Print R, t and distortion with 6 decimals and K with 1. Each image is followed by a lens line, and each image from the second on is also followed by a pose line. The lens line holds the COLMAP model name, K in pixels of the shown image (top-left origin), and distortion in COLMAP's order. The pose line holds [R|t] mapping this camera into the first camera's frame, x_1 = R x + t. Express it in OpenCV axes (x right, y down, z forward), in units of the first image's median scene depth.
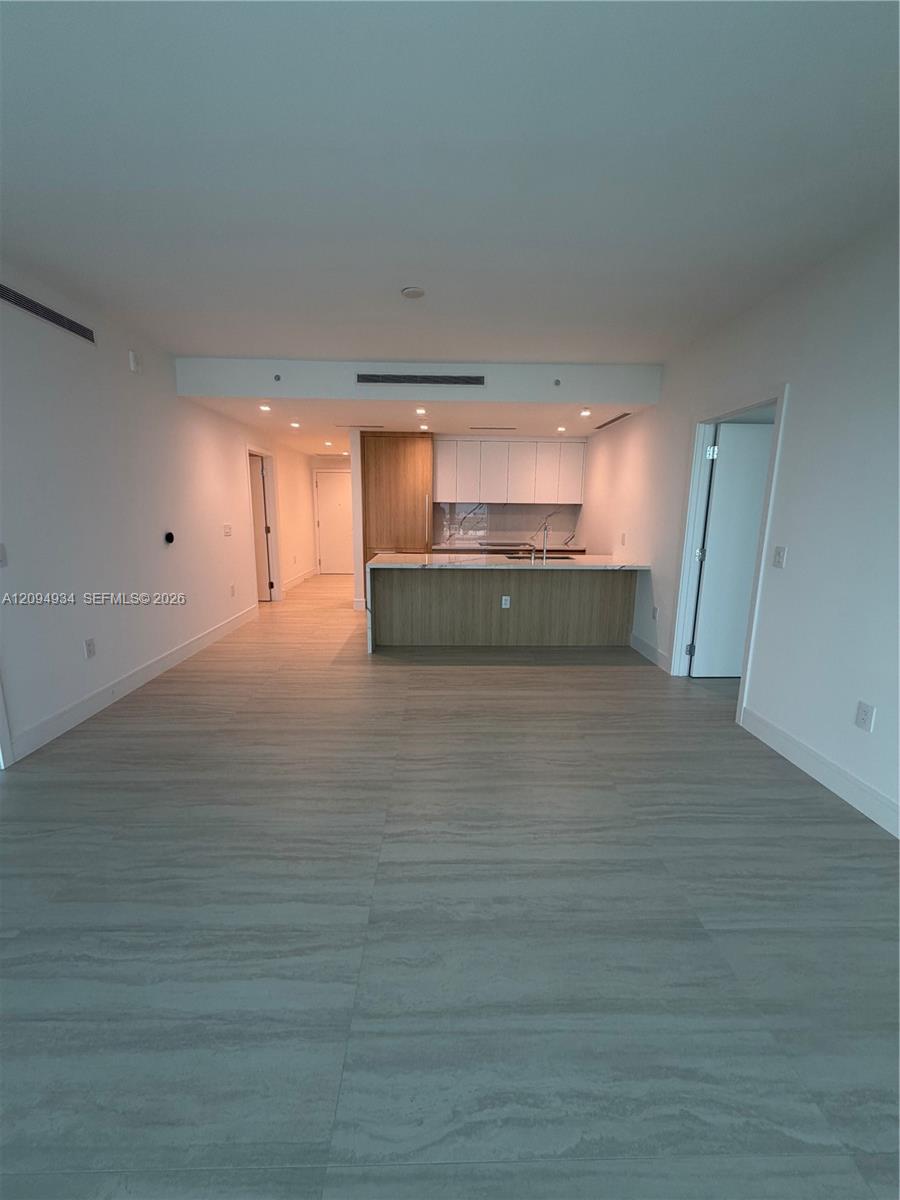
lens RADIAL K [[475.4, 0, 450.2], [0, 475.4, 599.1], [0, 0, 1]] dist [-0.000111, 0.000391]
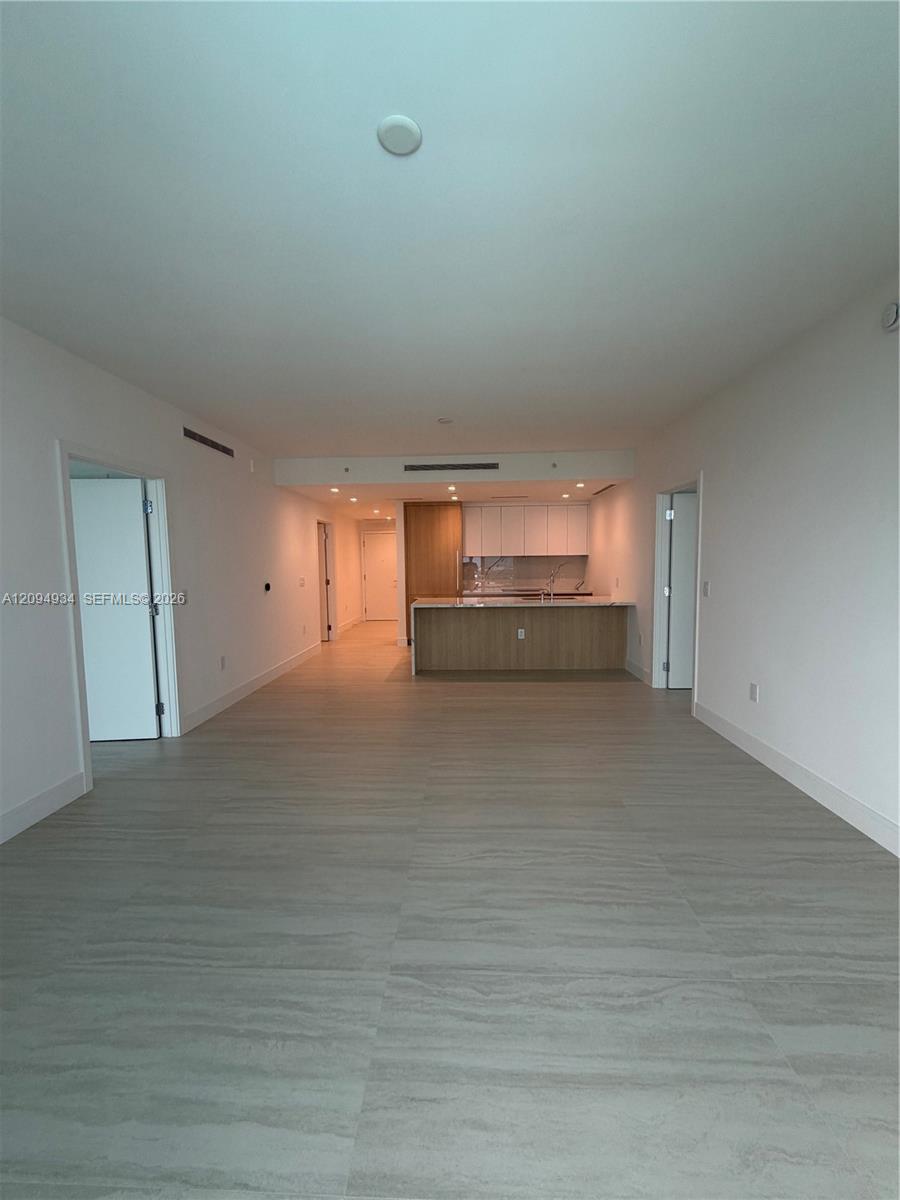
lens RADIAL K [[475.4, 0, 450.2], [0, 475.4, 599.1], [0, 0, 1]] dist [-0.000111, 0.000391]
pose [[0.997483, -0.017959, -0.068594, 0.018032], [0.010210, 0.993690, -0.111698, 0.053140], [0.070167, 0.110717, 0.991372, -0.260329]]
